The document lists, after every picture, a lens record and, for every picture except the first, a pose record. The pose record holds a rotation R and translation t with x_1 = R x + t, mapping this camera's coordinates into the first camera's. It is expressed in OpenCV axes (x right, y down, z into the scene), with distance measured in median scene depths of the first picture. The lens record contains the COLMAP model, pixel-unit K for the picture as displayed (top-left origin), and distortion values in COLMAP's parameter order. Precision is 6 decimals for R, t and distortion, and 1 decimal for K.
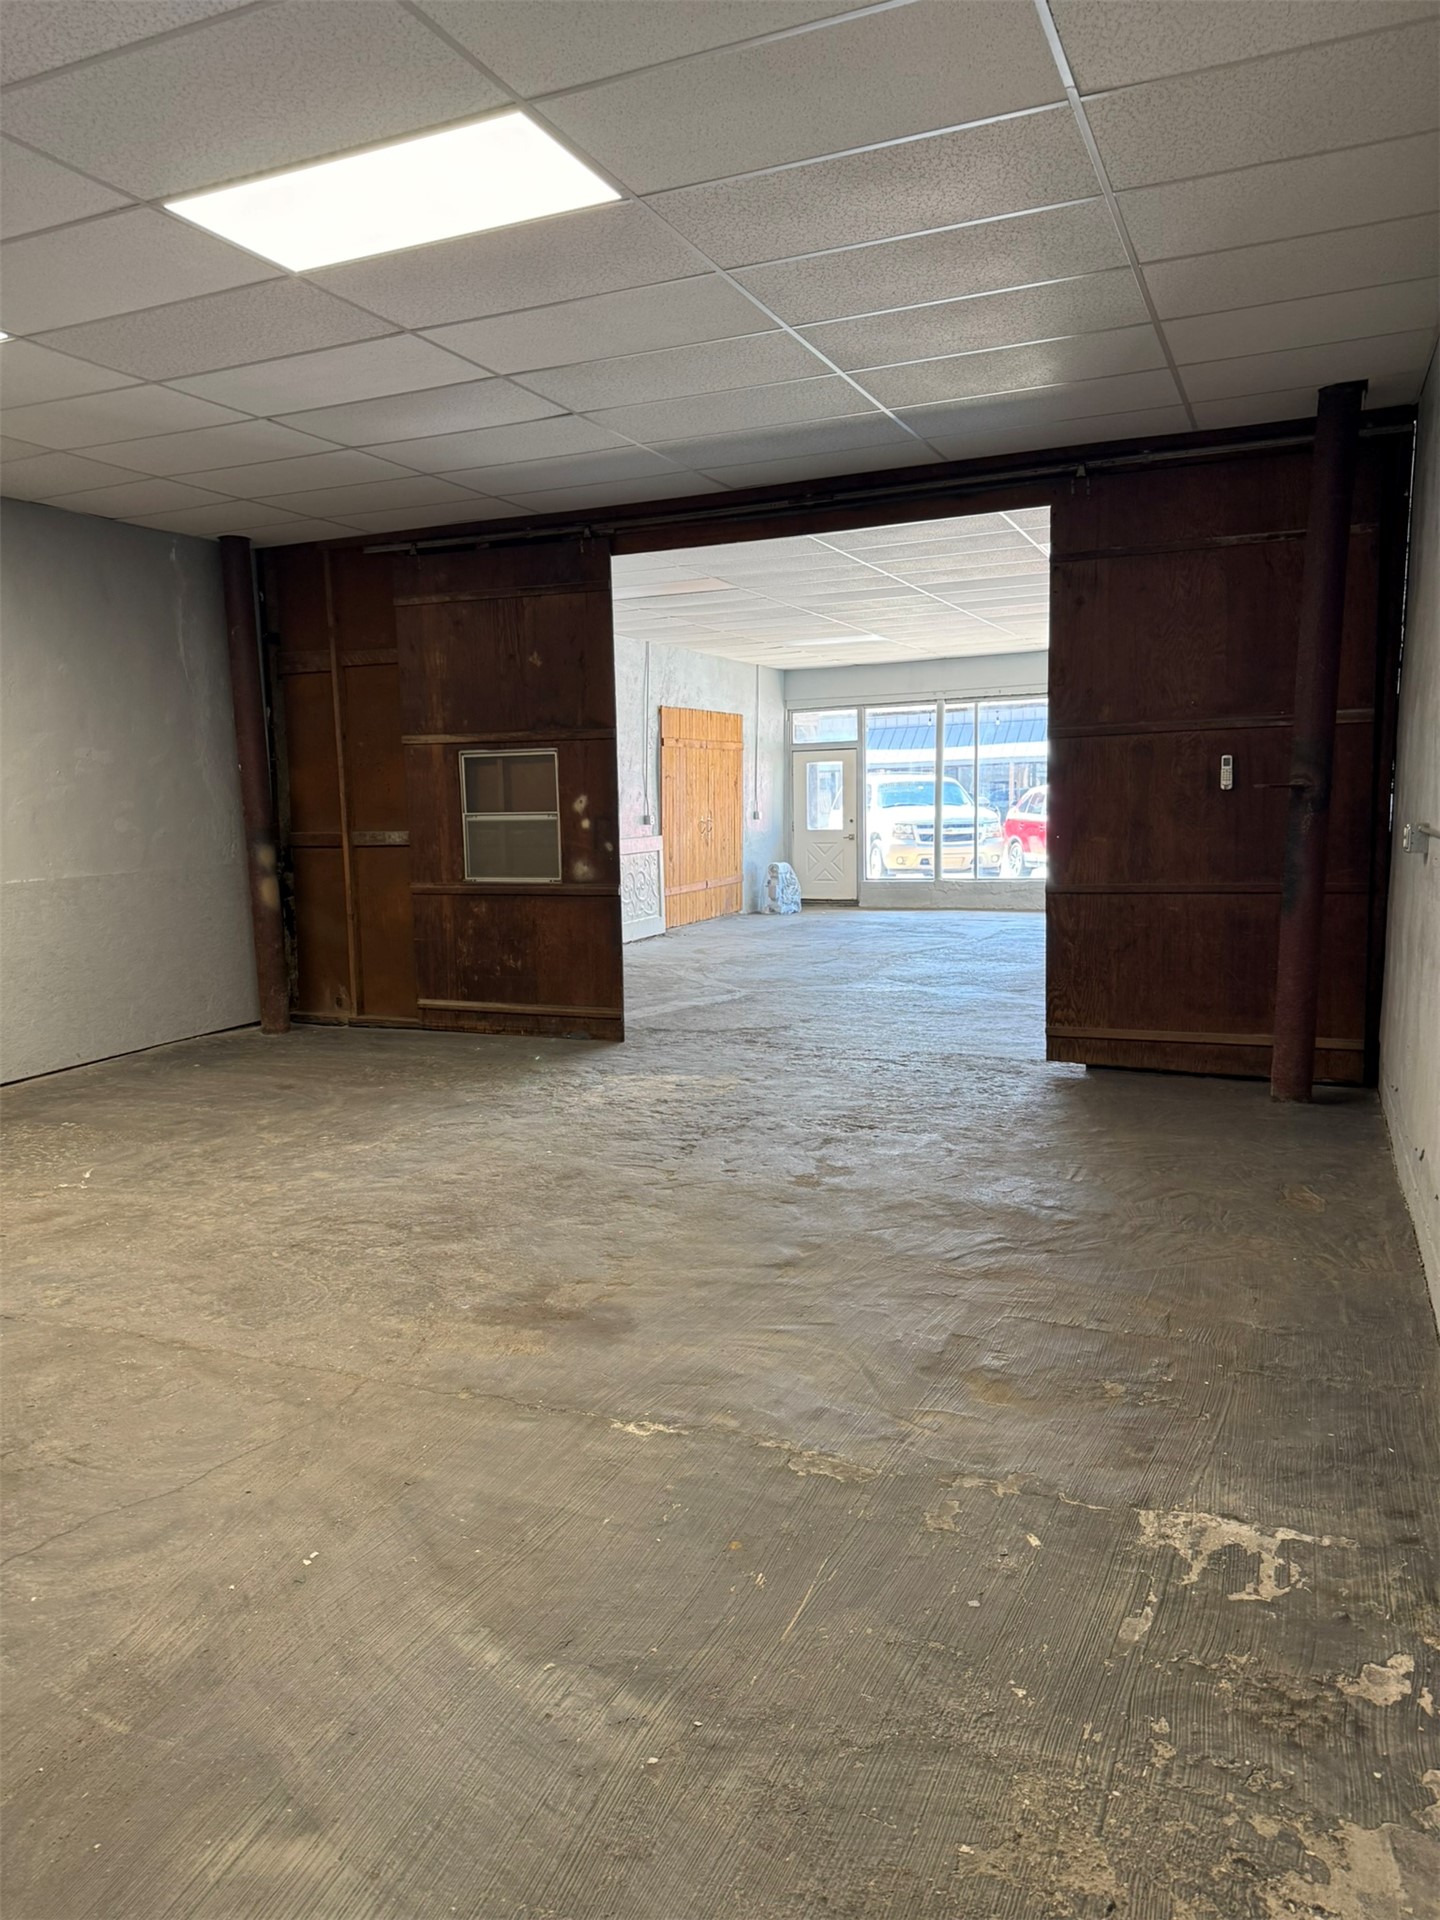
lens RADIAL K [[1352.9, 0, 704.4], [0, 1352.9, 968.3], [0, 0, 1]] dist [0.157705, -0.304793]
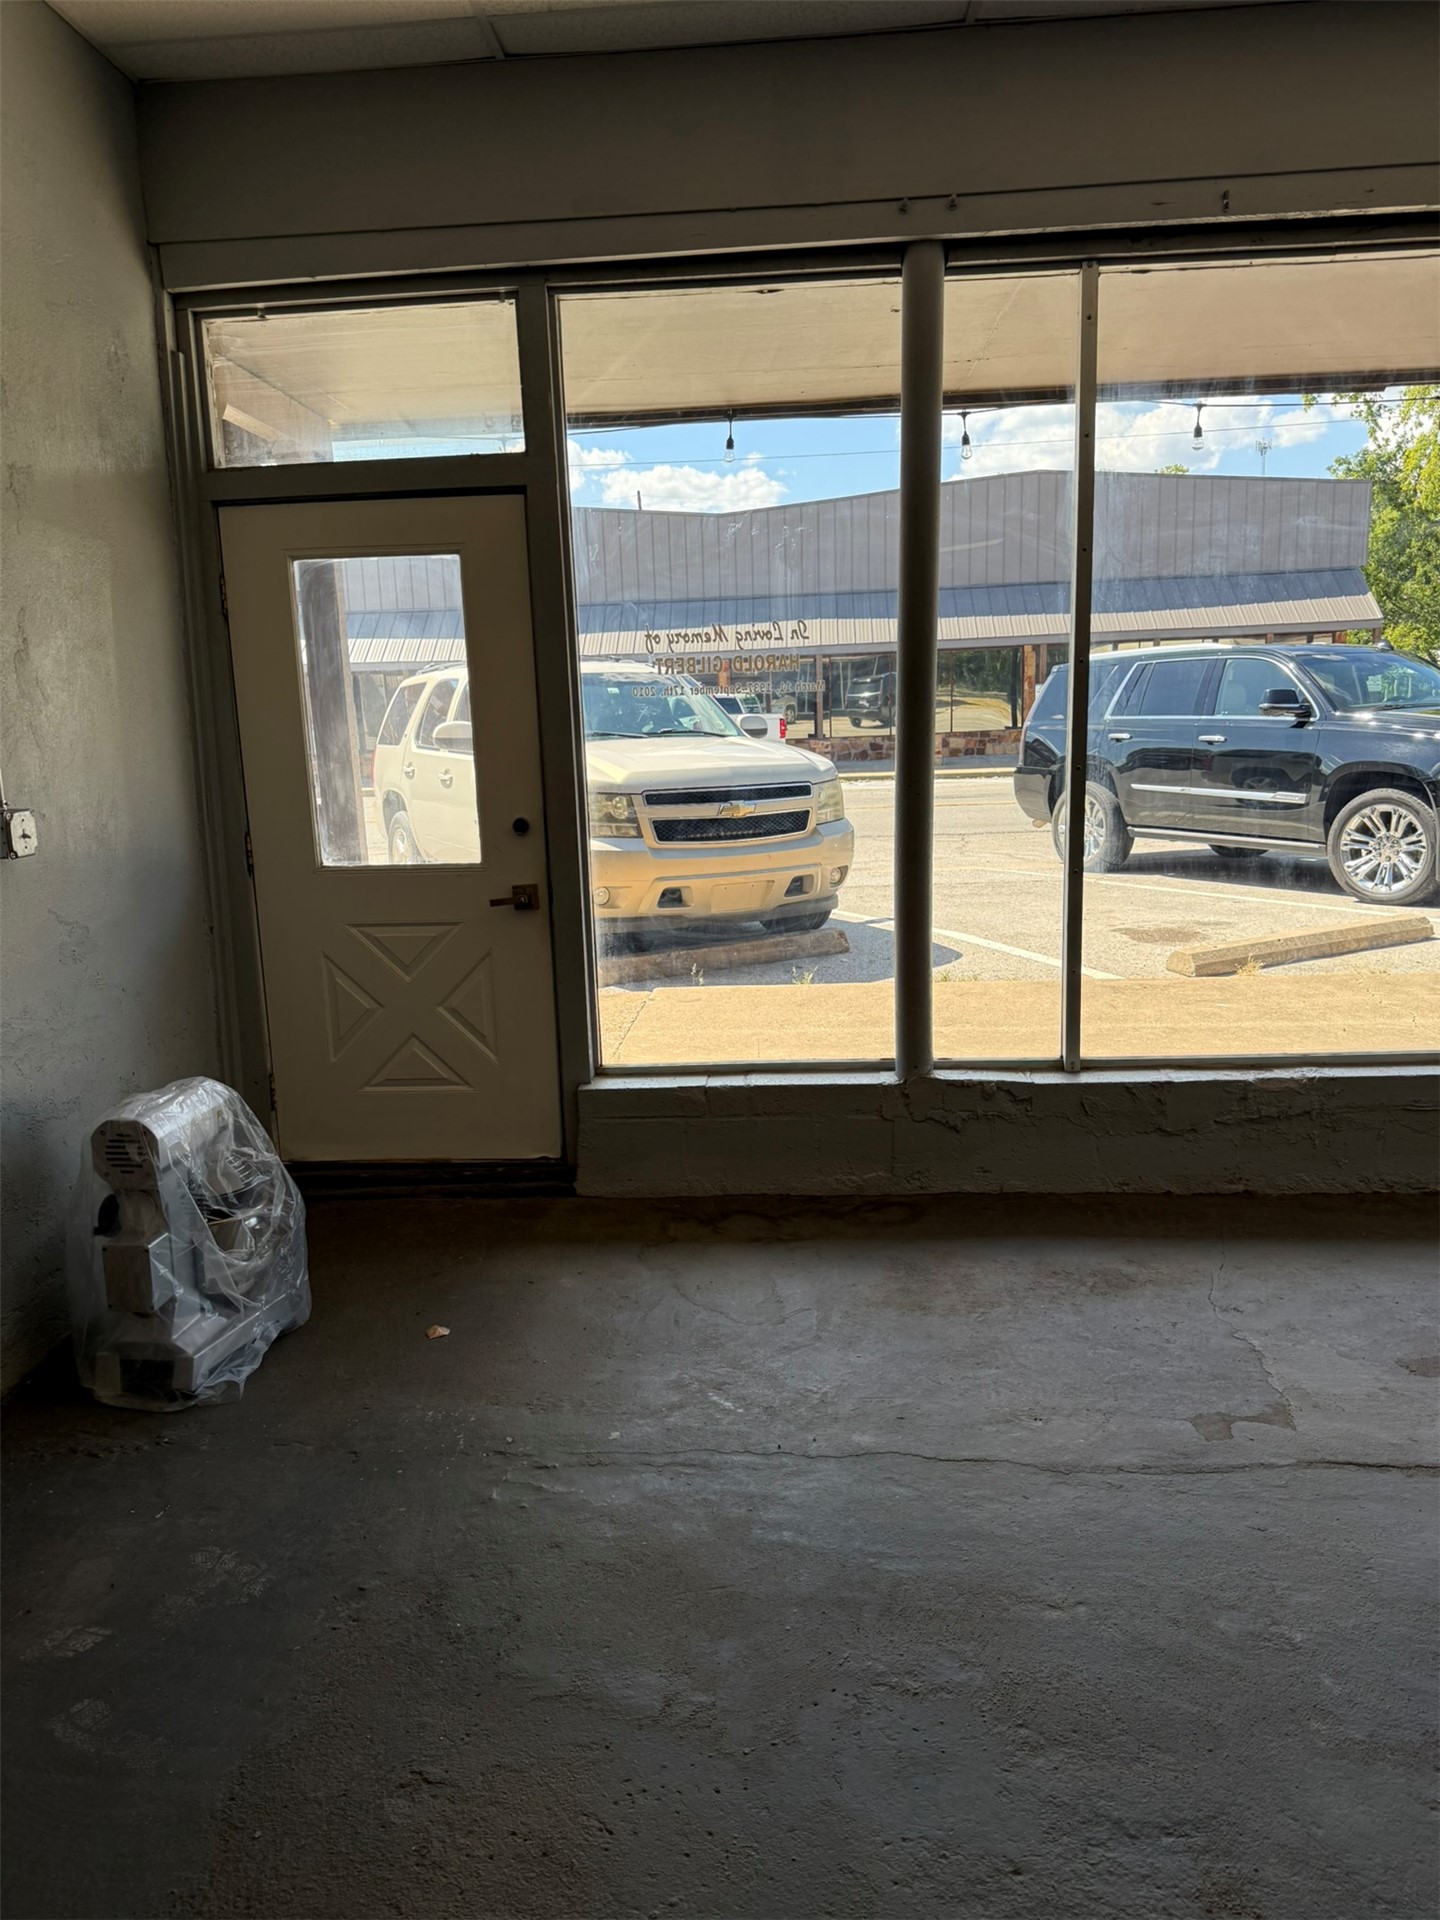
lens RADIAL K [[1353.6, 0, 711.9], [0, 1353.6, 954.6], [0, 0, 1]] dist [0.148620, -0.301136]
pose [[0.939852, -0.072248, 0.333854, 0.134224], [0.054467, 0.996568, 0.062331, -0.216943], [-0.337212, -0.040398, 0.940562, 1.690450]]
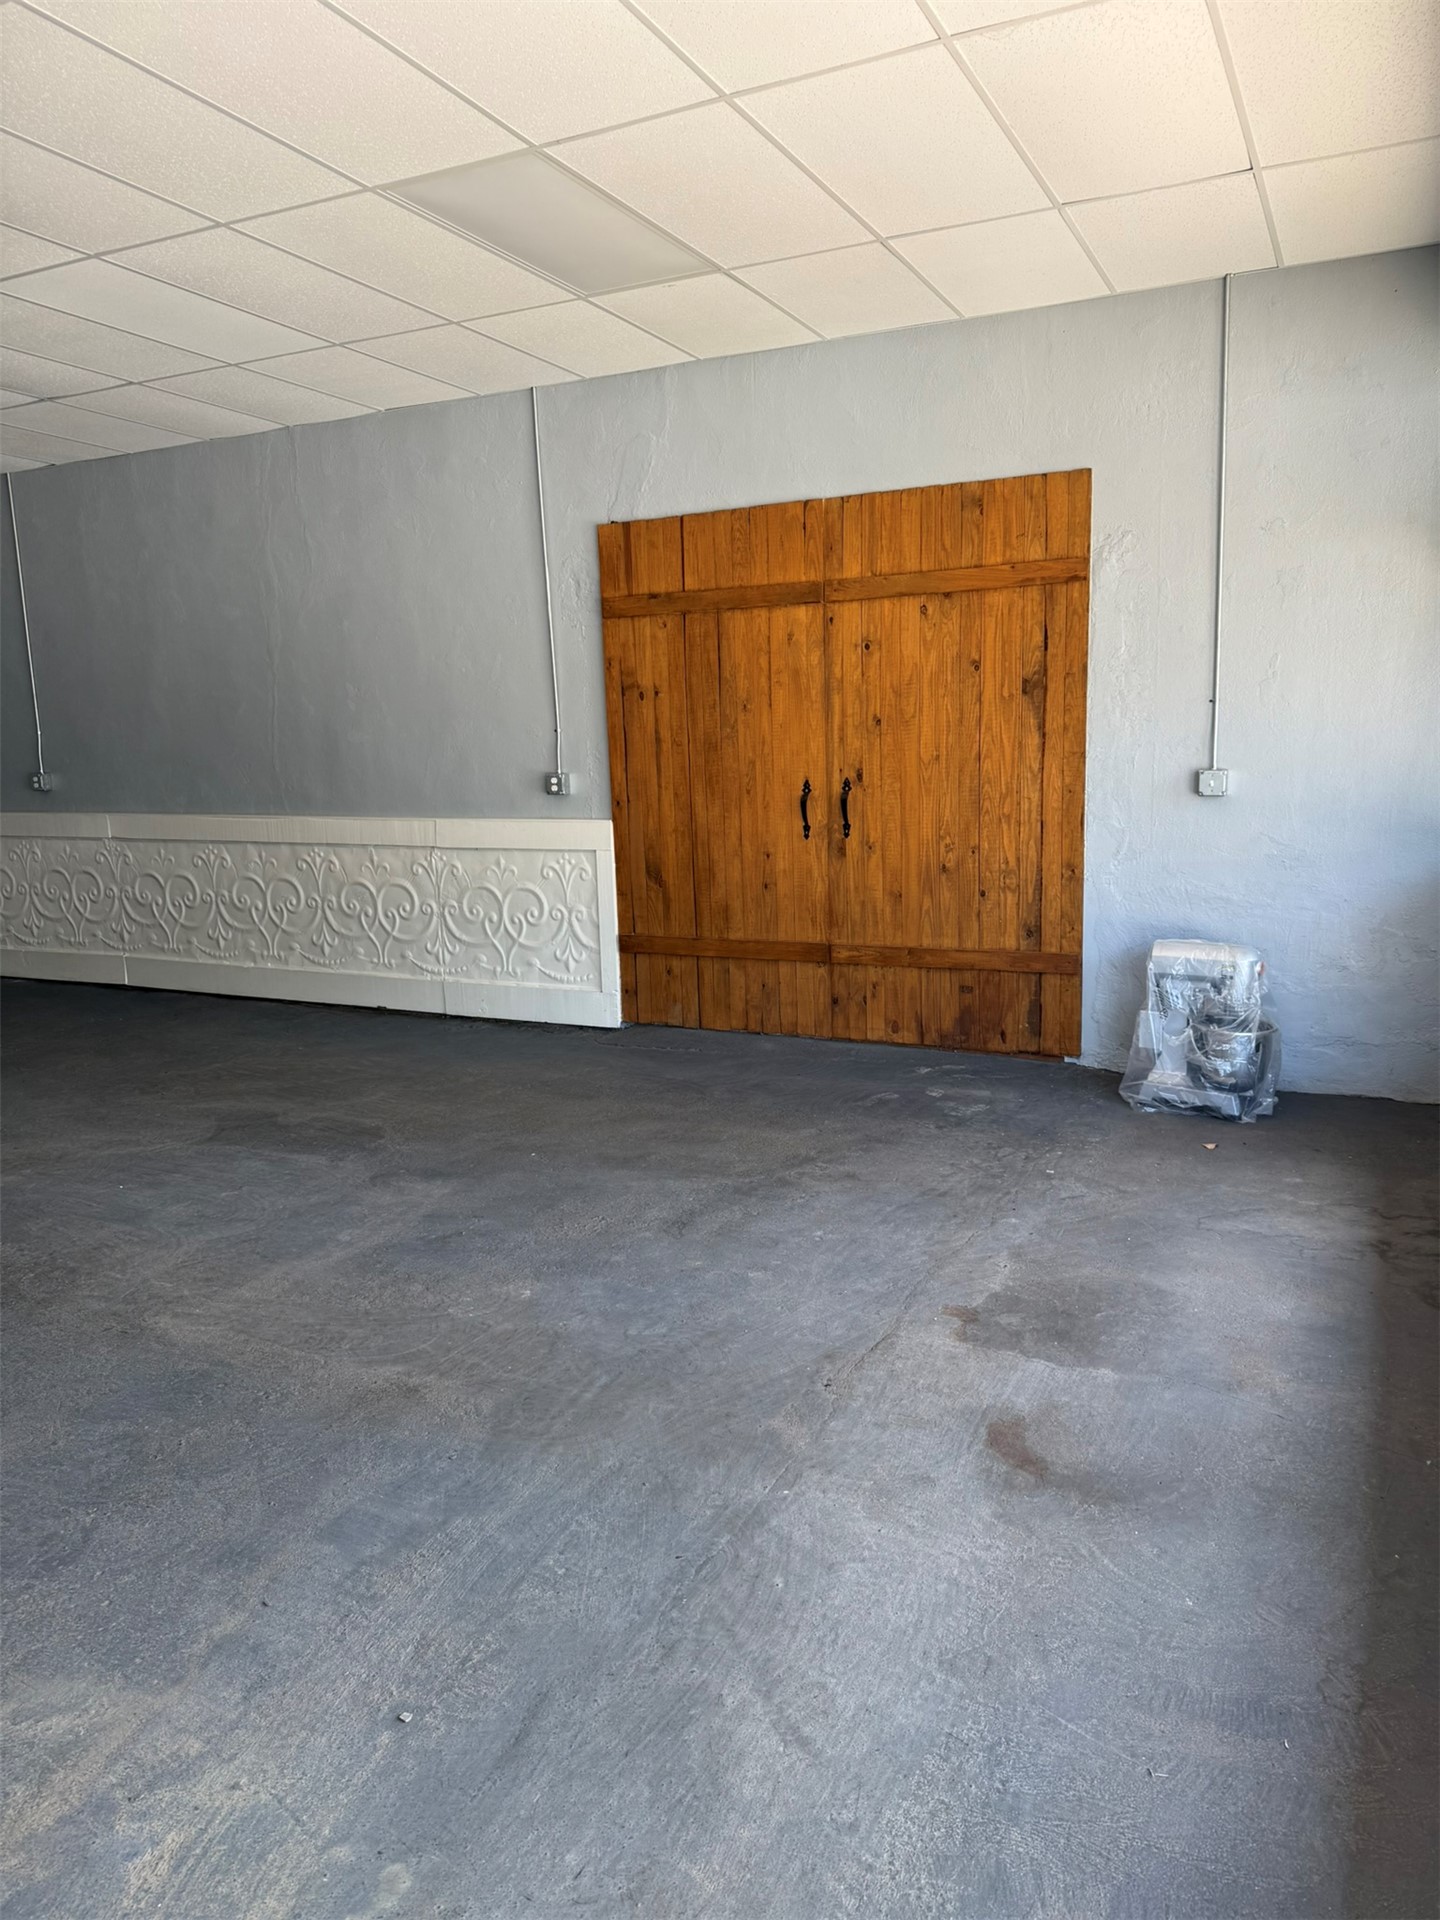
lens RADIAL K [[1330.0, 0, 731.7], [0, 1330.0, 991.7], [0, 0, 1]] dist [0.136379, -0.261052]
pose [[-0.042745, 0.207657, -0.977267, 0.746152], [-0.103636, 0.971963, 0.211063, -0.251924], [0.993696, 0.110302, -0.020026, 1.889065]]
